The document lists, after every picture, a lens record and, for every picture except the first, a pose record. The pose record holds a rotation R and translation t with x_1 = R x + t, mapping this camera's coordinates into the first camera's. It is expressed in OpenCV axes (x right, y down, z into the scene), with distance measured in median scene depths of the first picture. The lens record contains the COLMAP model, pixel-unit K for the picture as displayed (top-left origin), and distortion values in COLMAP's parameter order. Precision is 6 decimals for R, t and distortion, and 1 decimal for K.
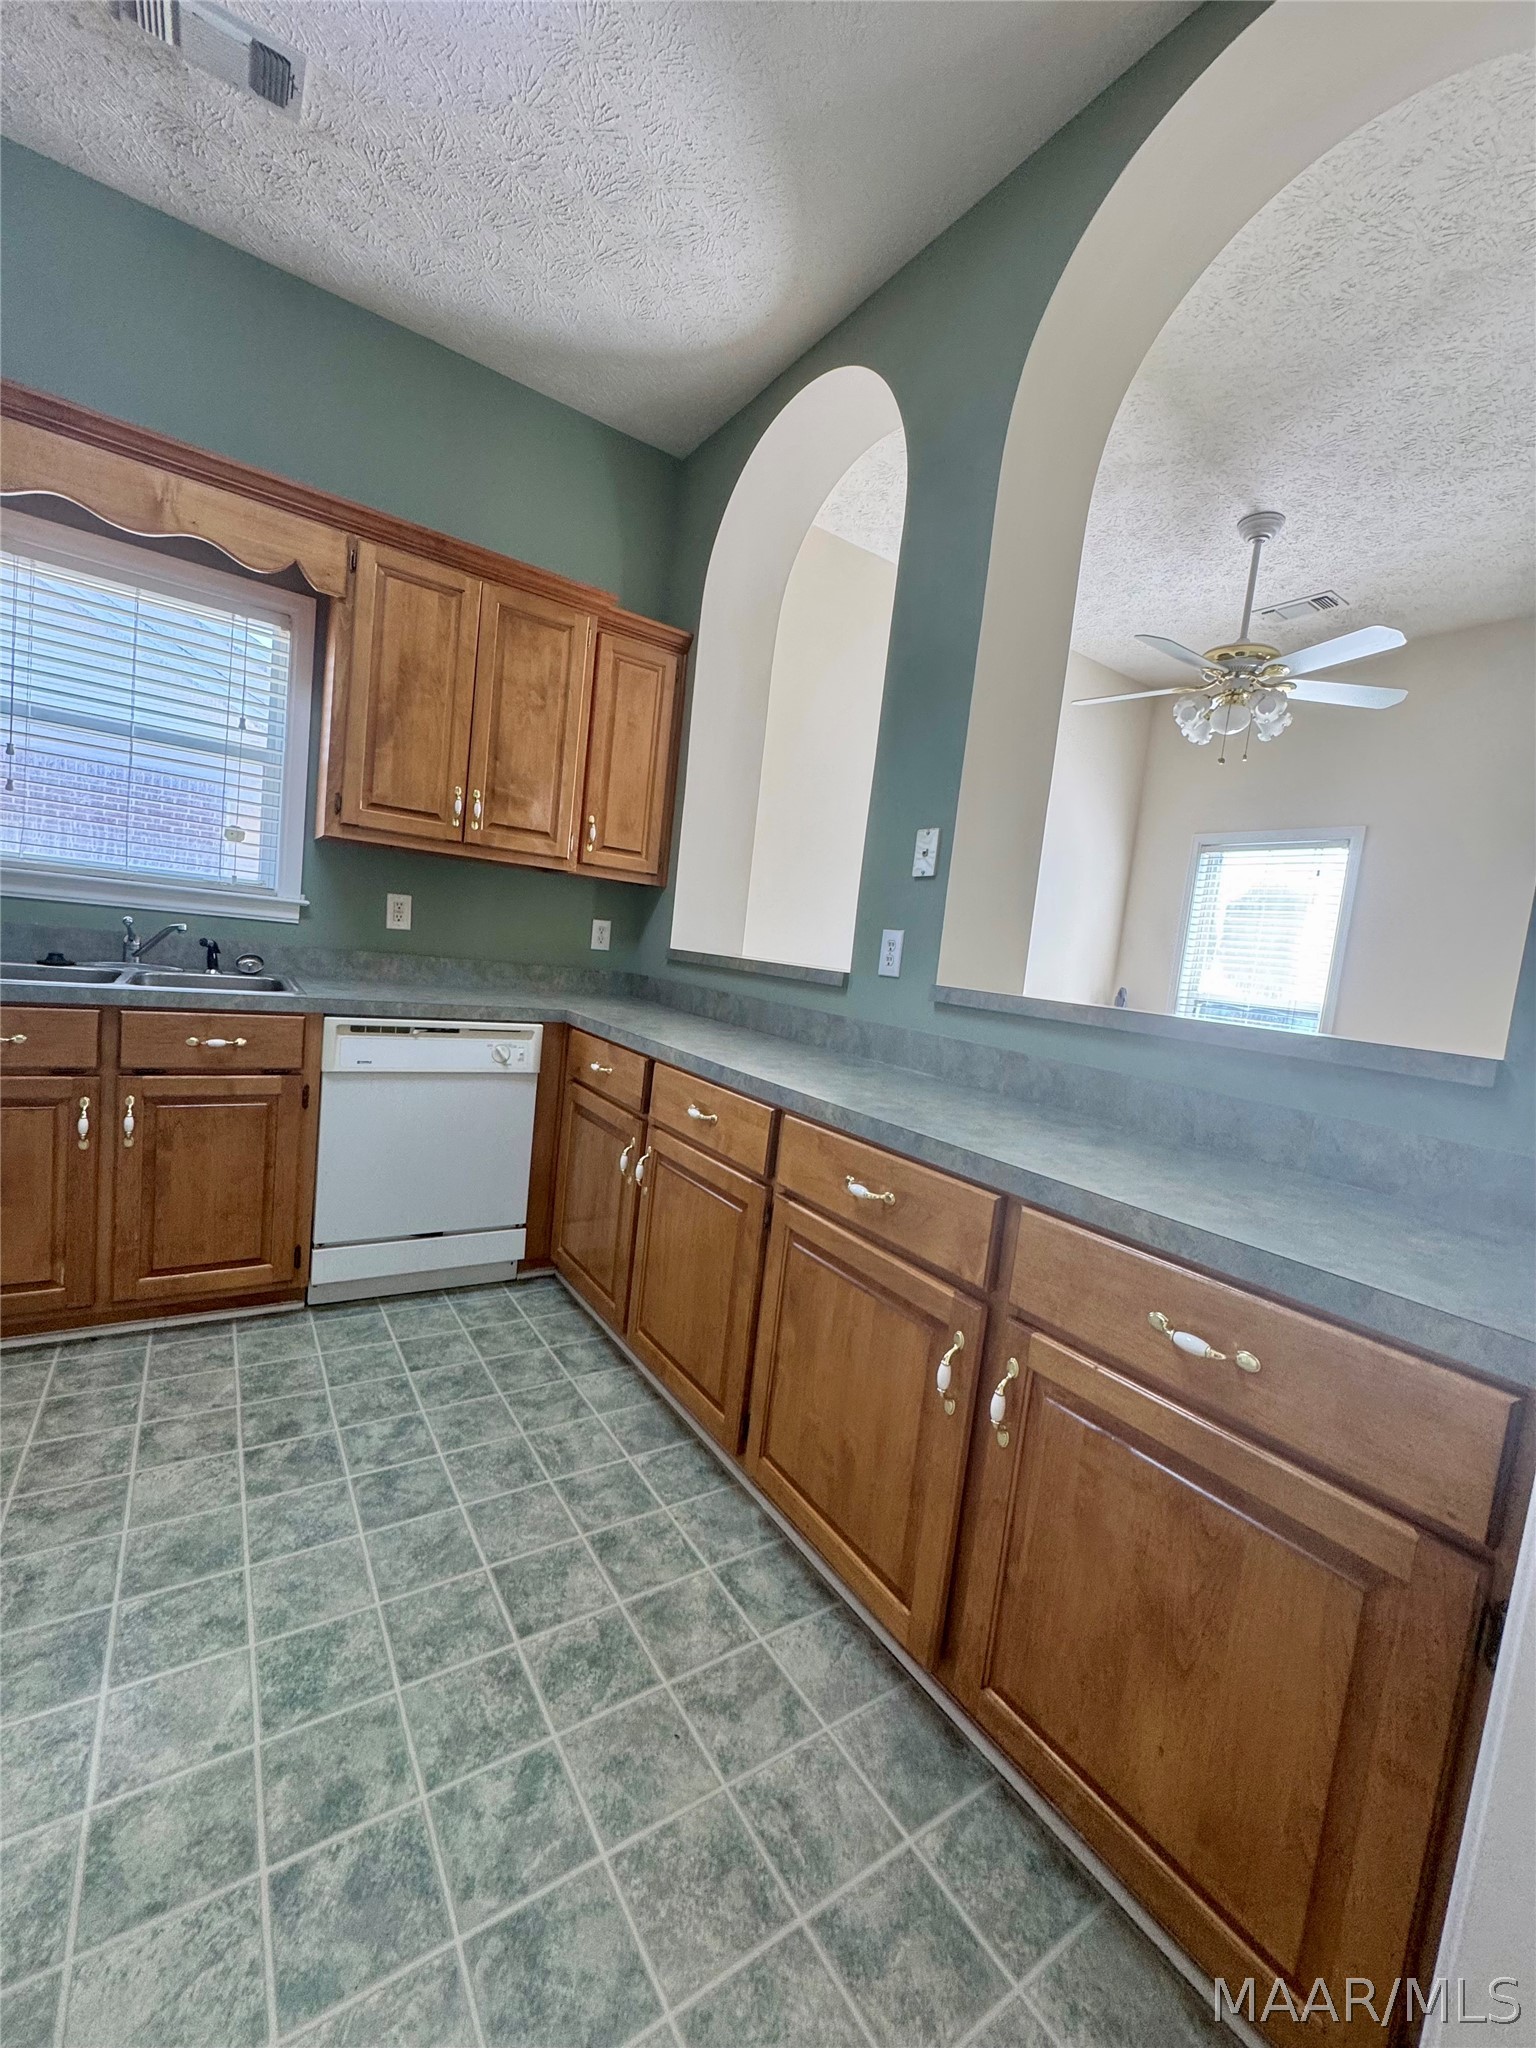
lens RADIAL K [[815.7, 0, 754.8], [0, 815.7, 1014.2], [0, 0, 1]] dist [-0.001136, 0.000341]
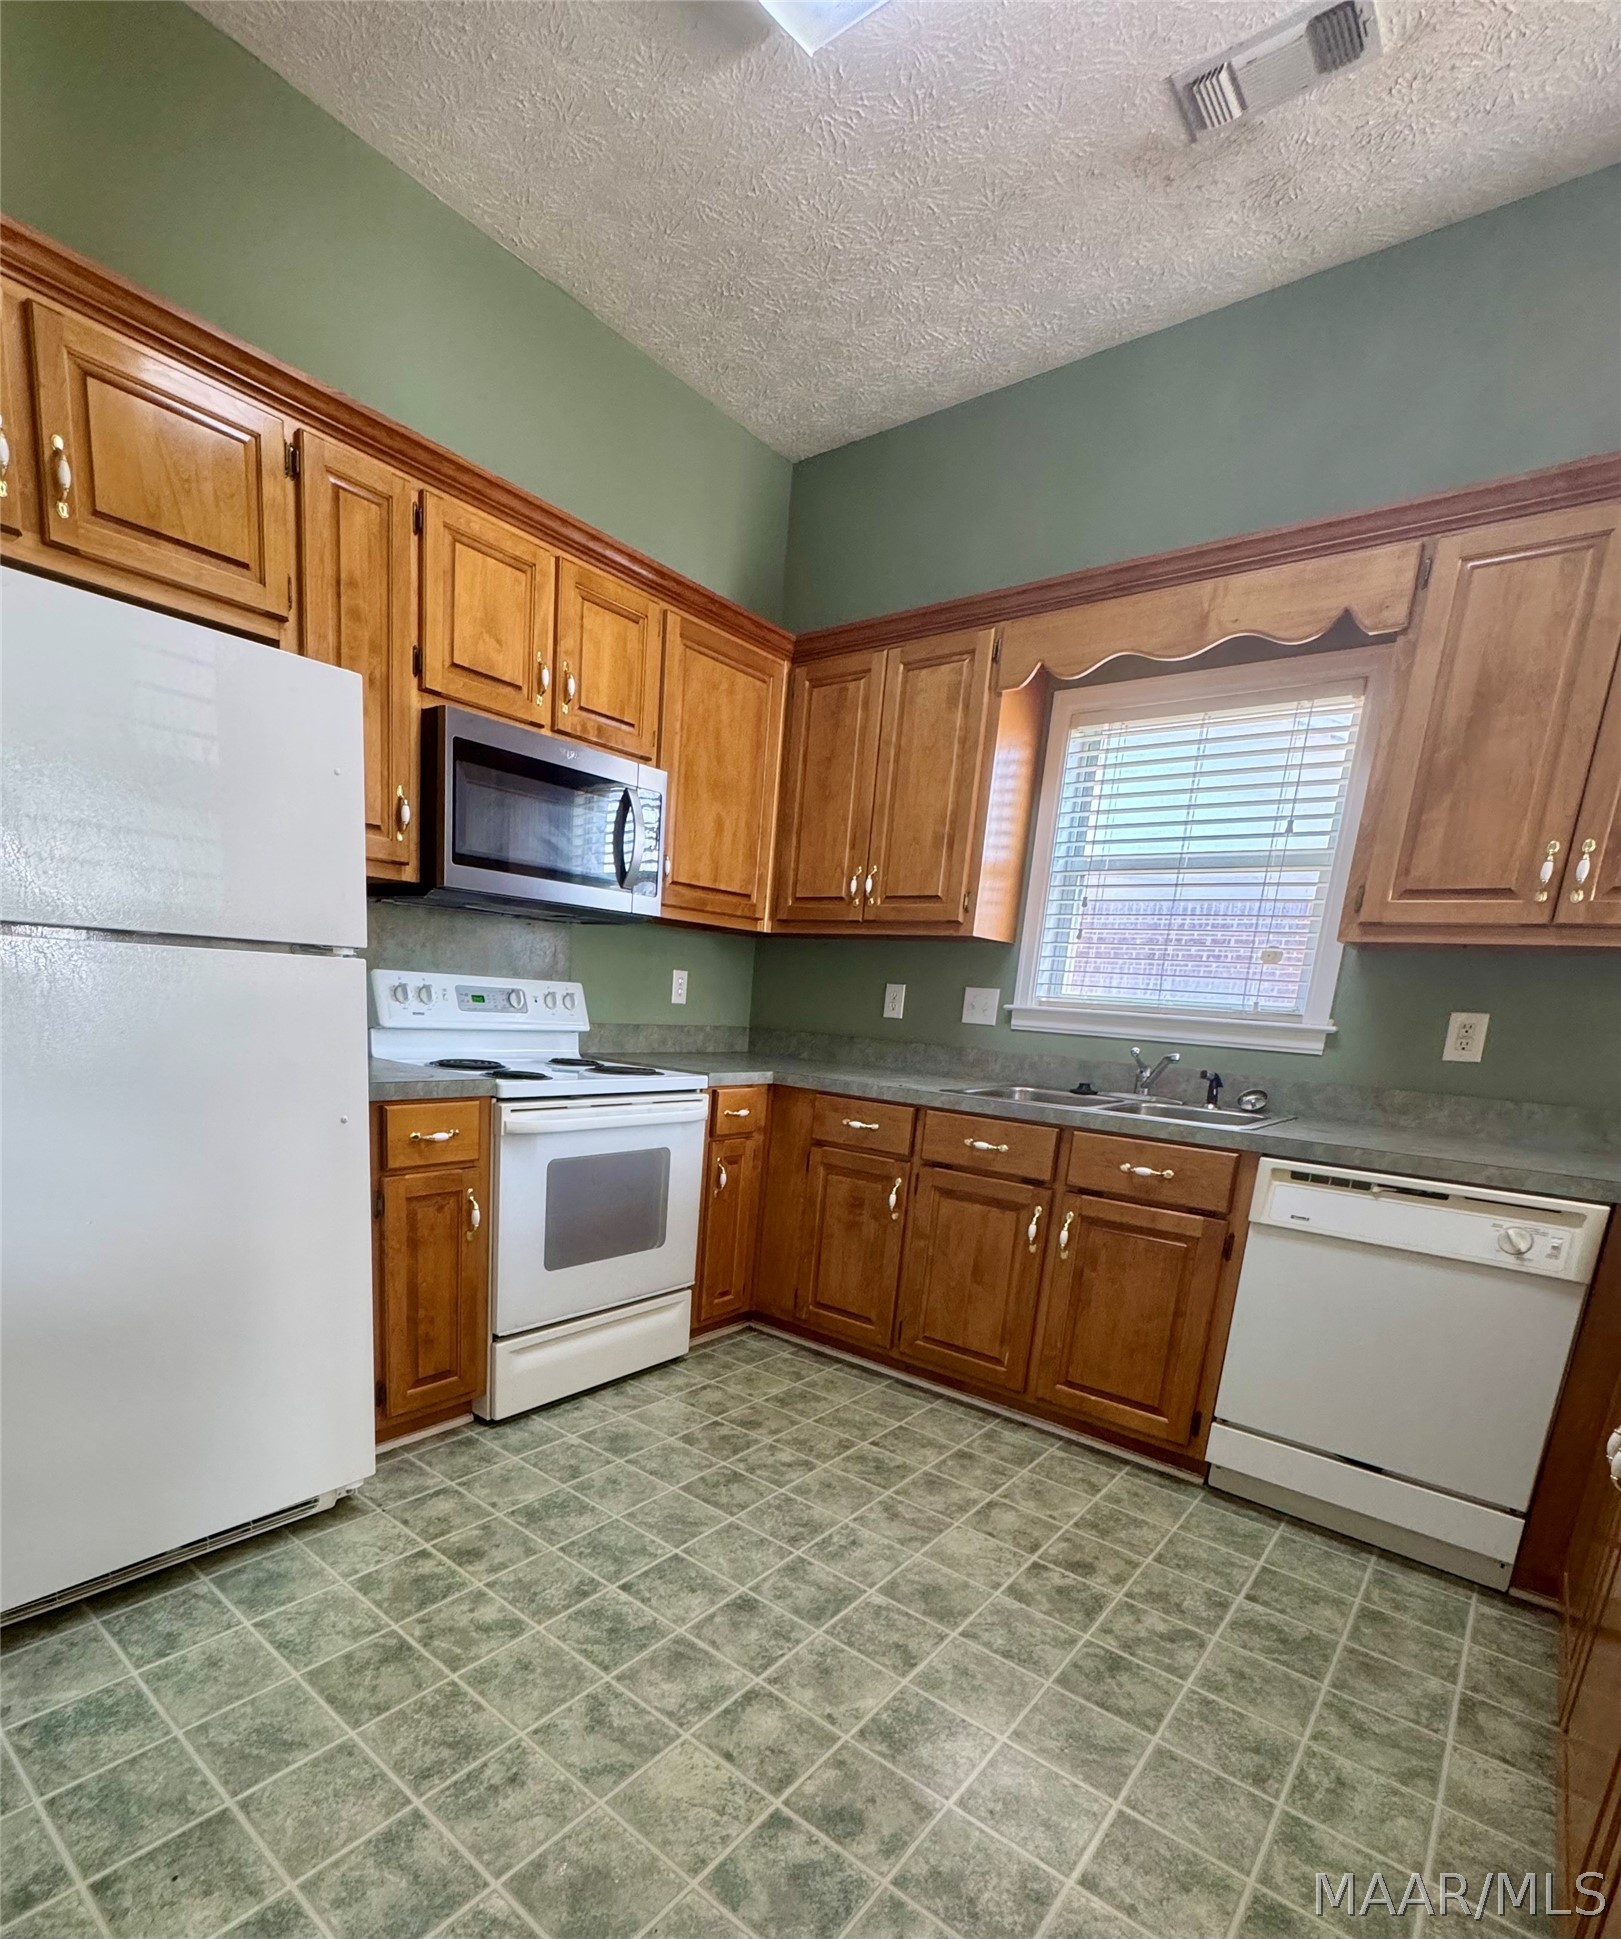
lens RADIAL K [[956.9, 0, 722.7], [0, 956.9, 1189.9], [0, 0, 1]] dist [0.000000, -0.000405]
pose [[0.276670, 0.110722, -0.954565, 0.308416], [-0.113389, 0.990162, 0.081986, 0.020751], [0.954252, 0.085554, 0.286503, 0.213339]]
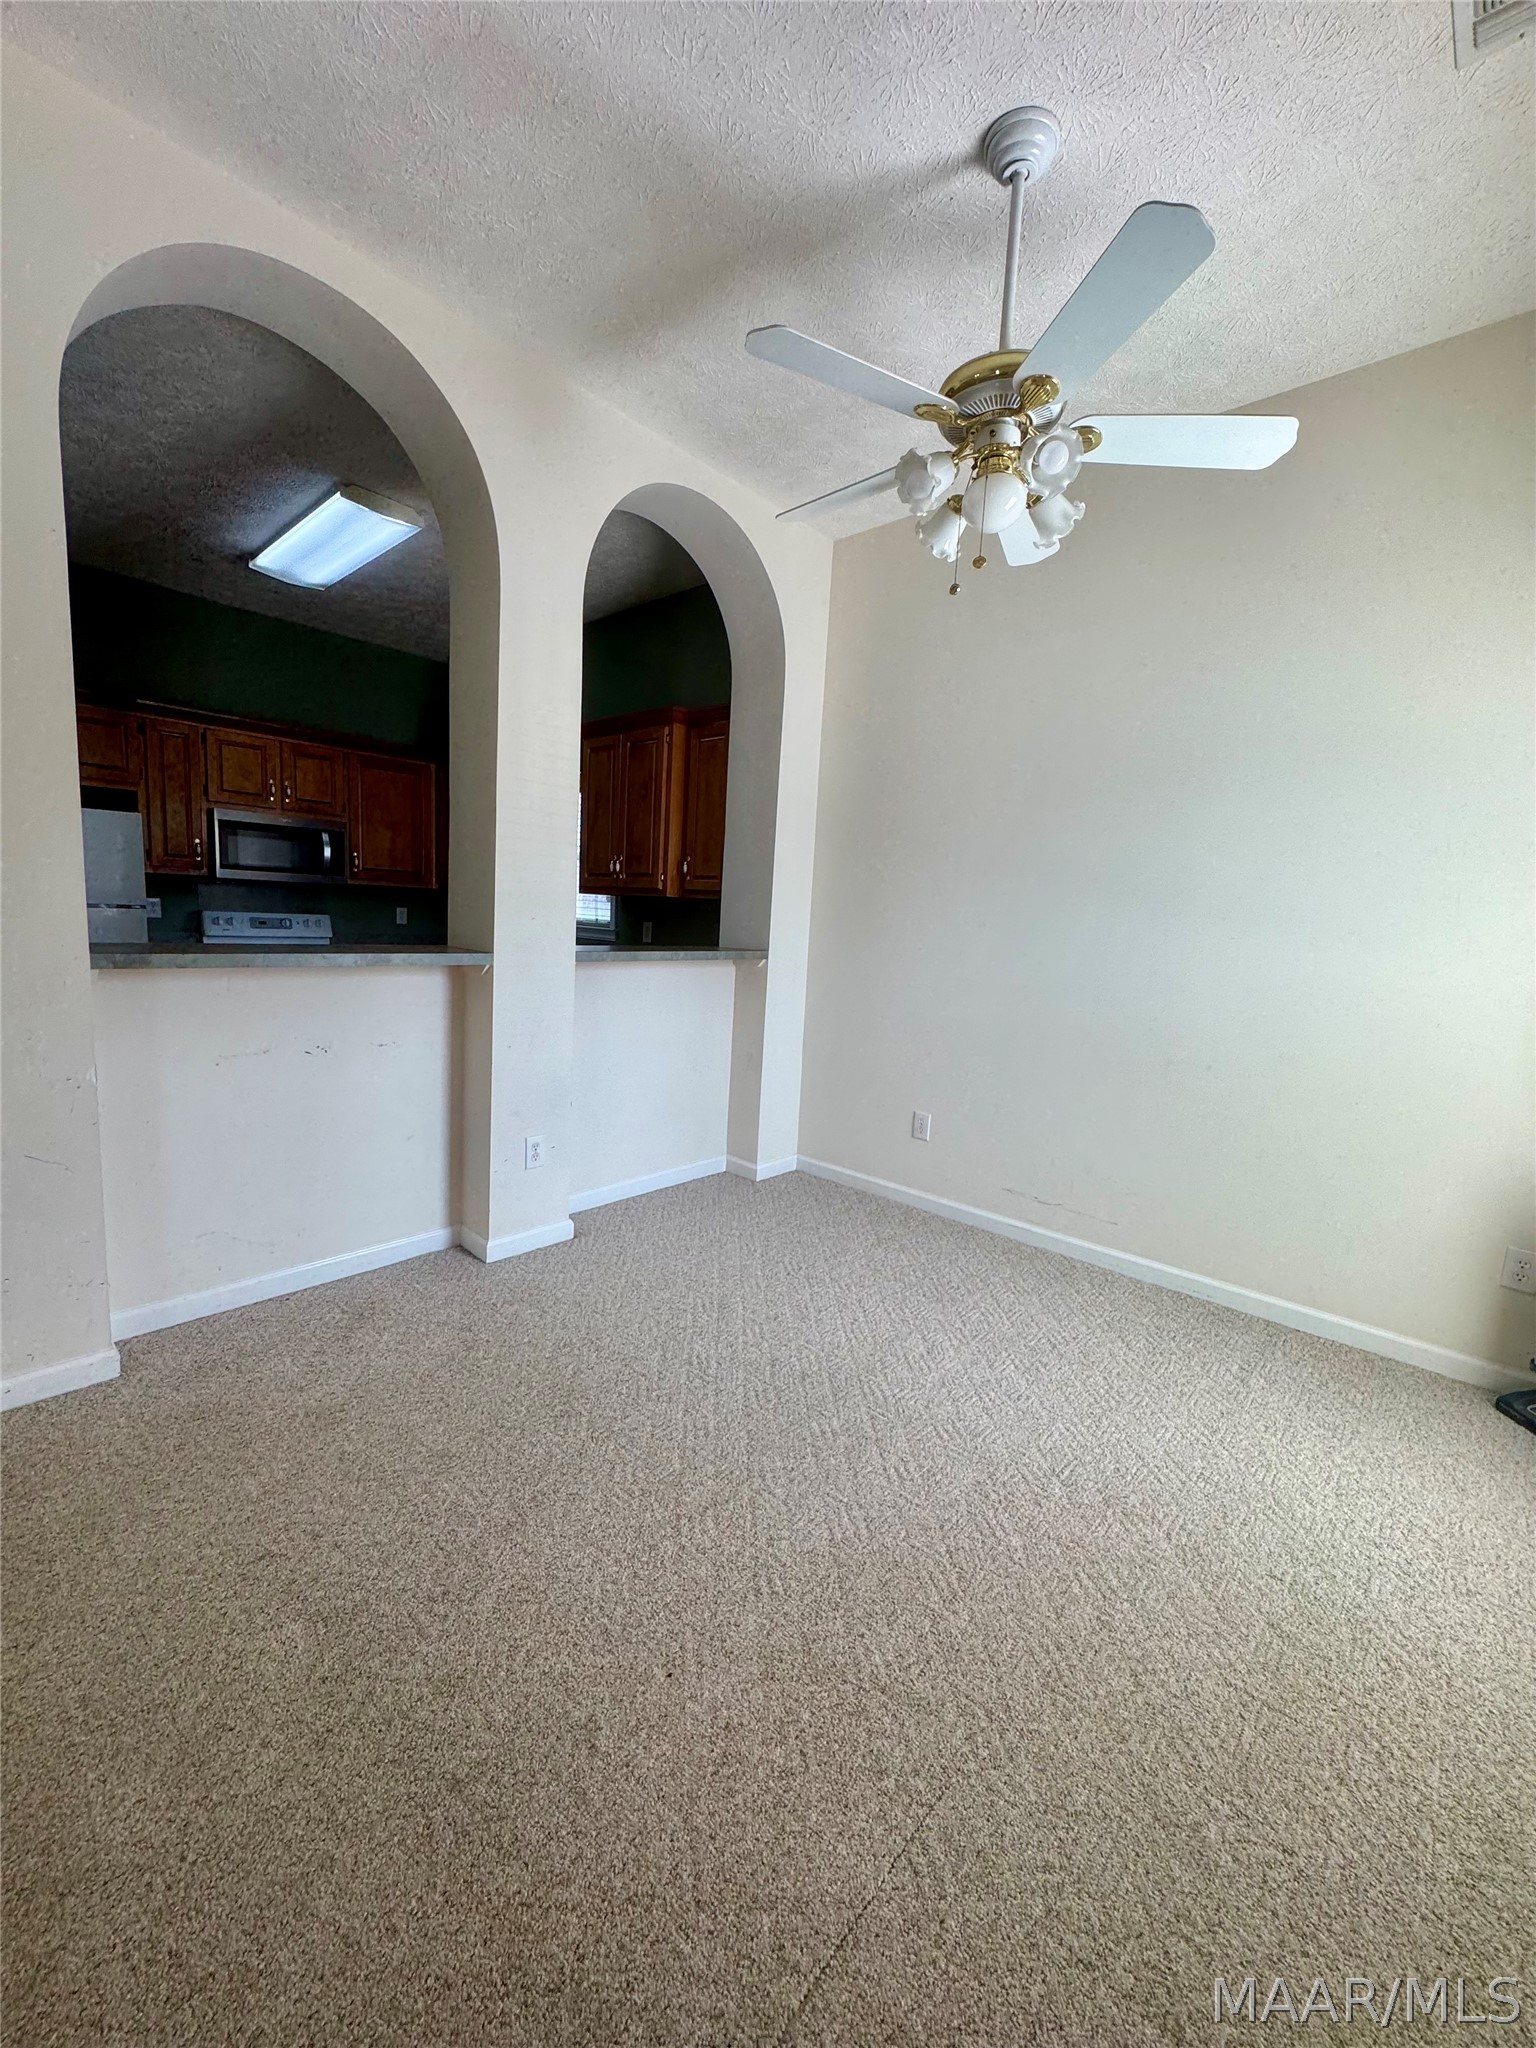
lens RADIAL K [[815.7, 0, 760.6], [0, 815.7, 1023.7], [0, 0, 1]] dist [-0.001136, 0.000341]
pose [[0.255166, 0.011751, -0.966826, 1.914928], [-0.105287, 0.994318, -0.015702, 0.099809], [0.961148, 0.105801, 0.254954, 1.229246]]
